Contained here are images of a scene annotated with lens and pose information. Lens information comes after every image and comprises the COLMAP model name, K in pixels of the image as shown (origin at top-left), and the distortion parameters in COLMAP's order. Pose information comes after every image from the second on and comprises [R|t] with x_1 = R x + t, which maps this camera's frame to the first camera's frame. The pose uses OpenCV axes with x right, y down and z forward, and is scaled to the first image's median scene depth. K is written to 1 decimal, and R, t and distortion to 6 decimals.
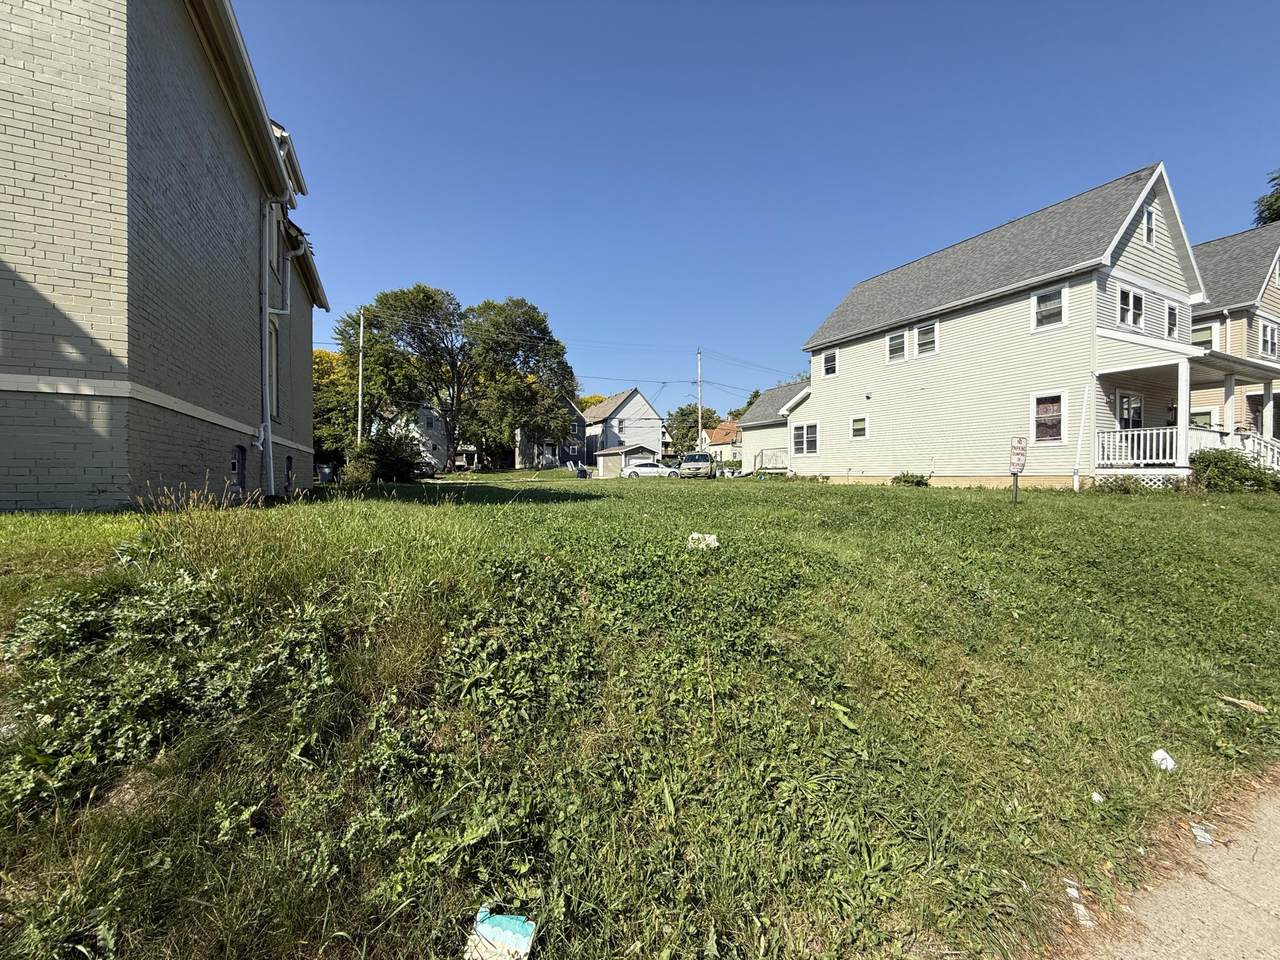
lens RADIAL K [[508.0, 0, 636.4], [0, 508.0, 477.6], [0, 0, 1]] dist [-0.000258, -0.000137]
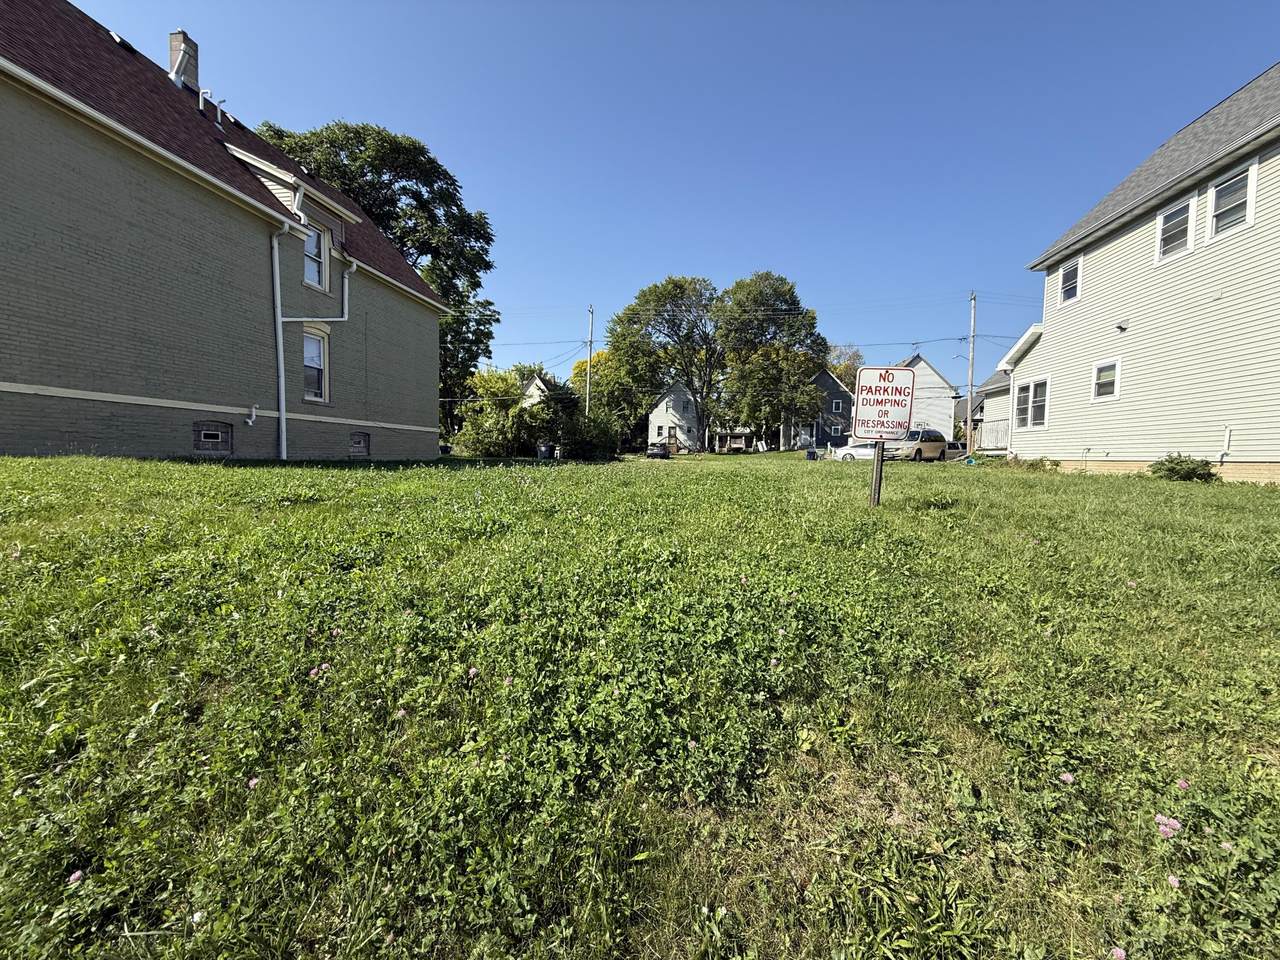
lens RADIAL K [[508.0, 0, 636.4], [0, 508.0, 477.6], [0, 0, 1]] dist [-0.000258, -0.000137]
pose [[0.820897, 0.039299, -0.569723, 0.292232], [-0.021252, 0.999041, 0.038292, 0.005210], [0.570681, -0.019326, 0.820944, 0.159781]]
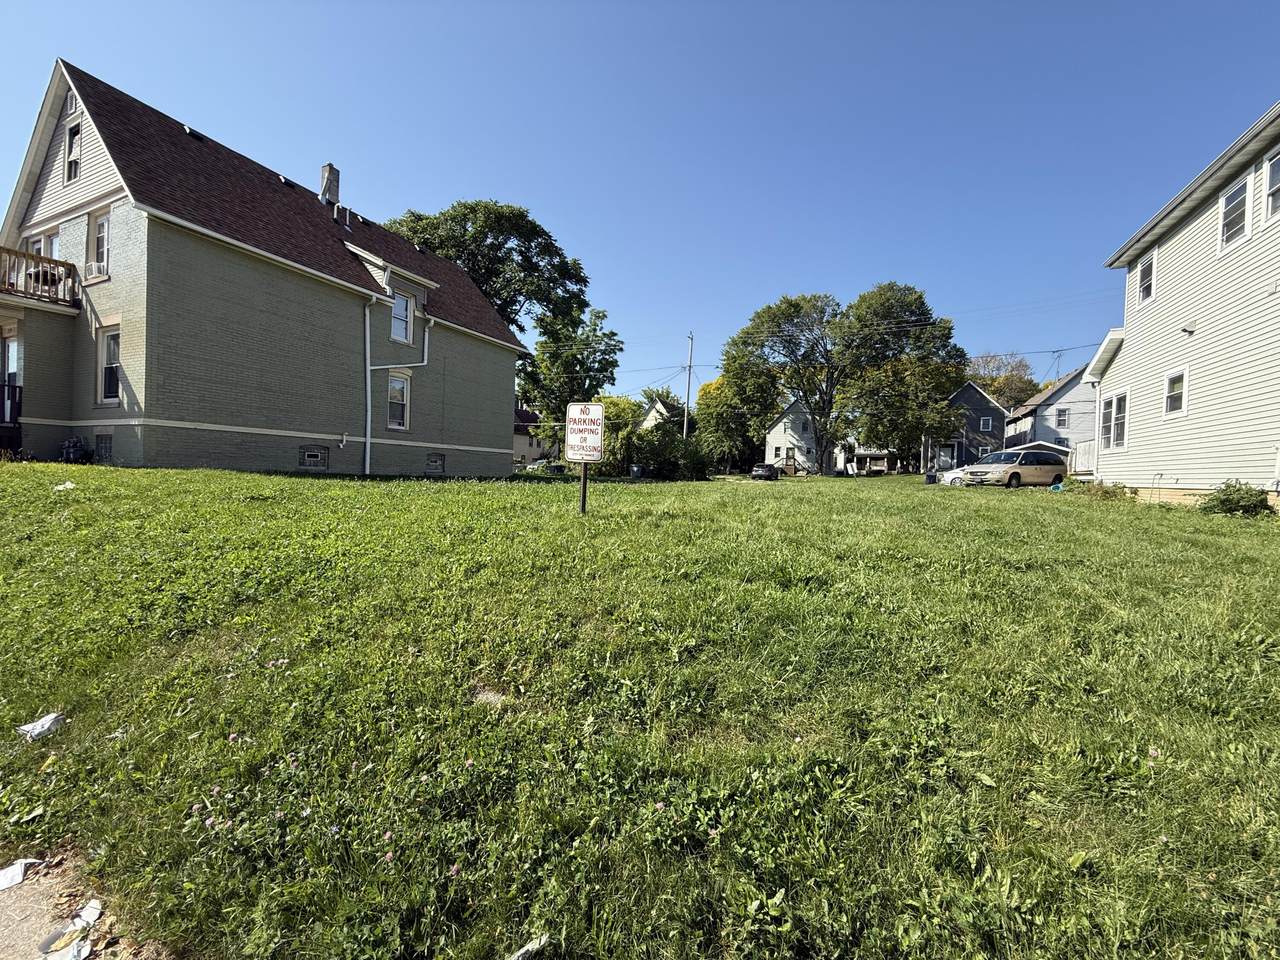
lens RADIAL K [[508.0, 0, 636.4], [0, 508.0, 477.6], [0, 0, 1]] dist [-0.000258, -0.000137]
pose [[0.625916, 0.026854, -0.779428, 0.444304], [-0.035955, 0.999338, 0.005557, 0.002418], [0.779061, 0.024546, 0.626468, 0.231314]]
